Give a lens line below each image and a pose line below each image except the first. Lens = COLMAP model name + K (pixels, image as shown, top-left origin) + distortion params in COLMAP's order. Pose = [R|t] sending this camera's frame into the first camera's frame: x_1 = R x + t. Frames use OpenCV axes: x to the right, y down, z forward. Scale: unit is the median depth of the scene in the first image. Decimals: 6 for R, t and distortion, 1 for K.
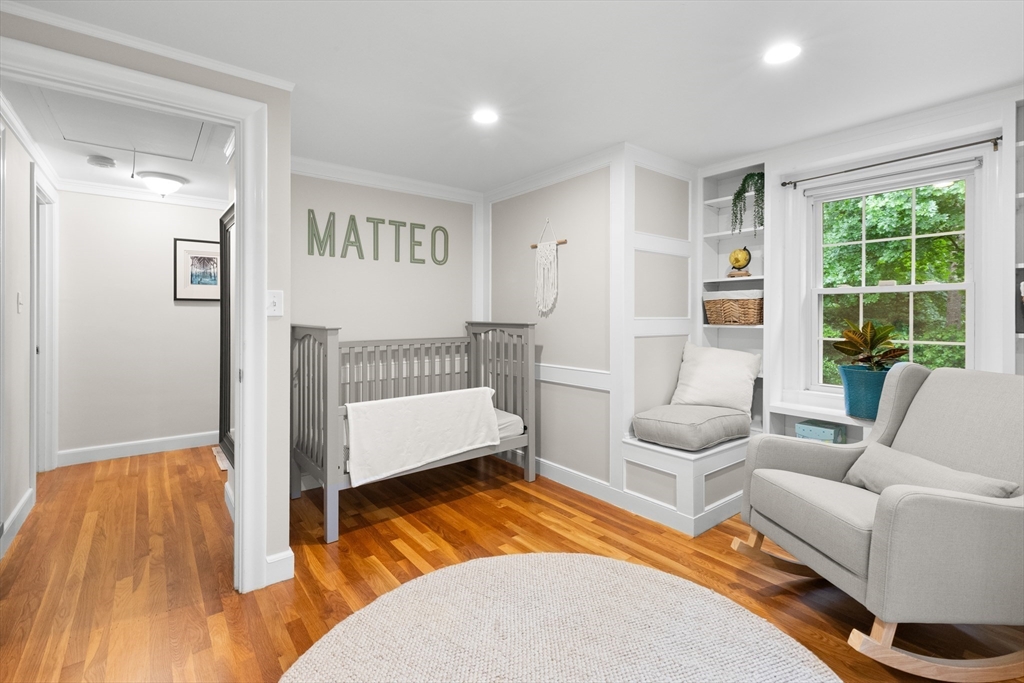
lens RADIAL K [[455.5, 0, 517.8], [0, 455.5, 323.8], [0, 0, 1]] dist [0.002496, 0.000321]
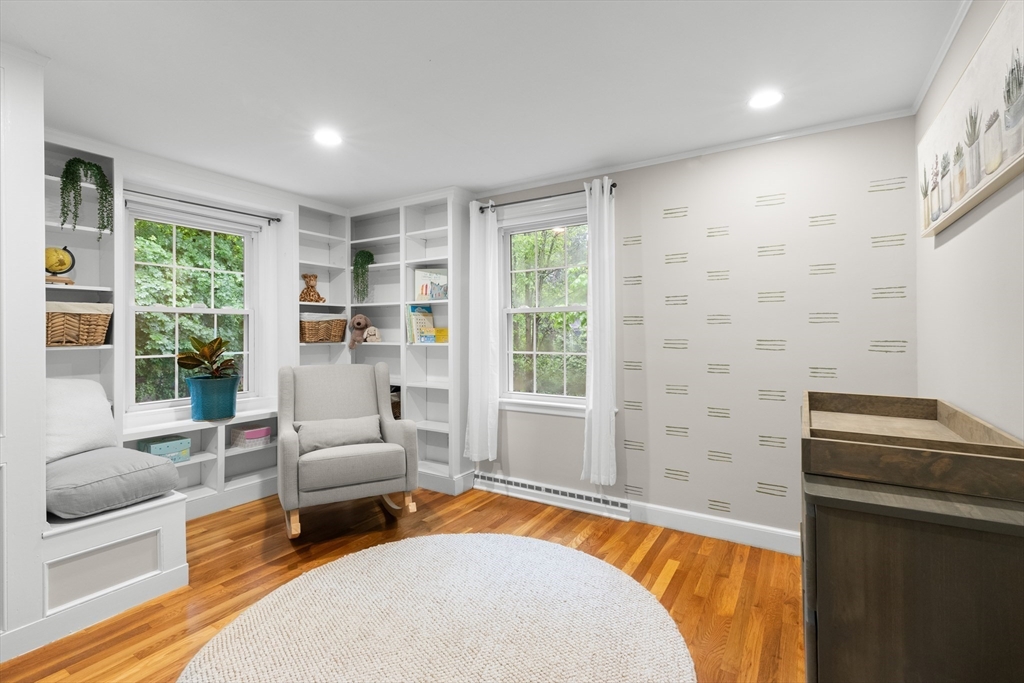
lens RADIAL K [[469.8, 0, 512.0], [0, 469.8, 341.5], [0, 0, 1]] dist [0.001252, 0.000263]
pose [[-0.327504, -0.024822, 0.944524, -0.602083], [0.014041, 0.999417, 0.031133, -0.022329], [-0.944745, 0.023458, -0.326964, 0.619158]]
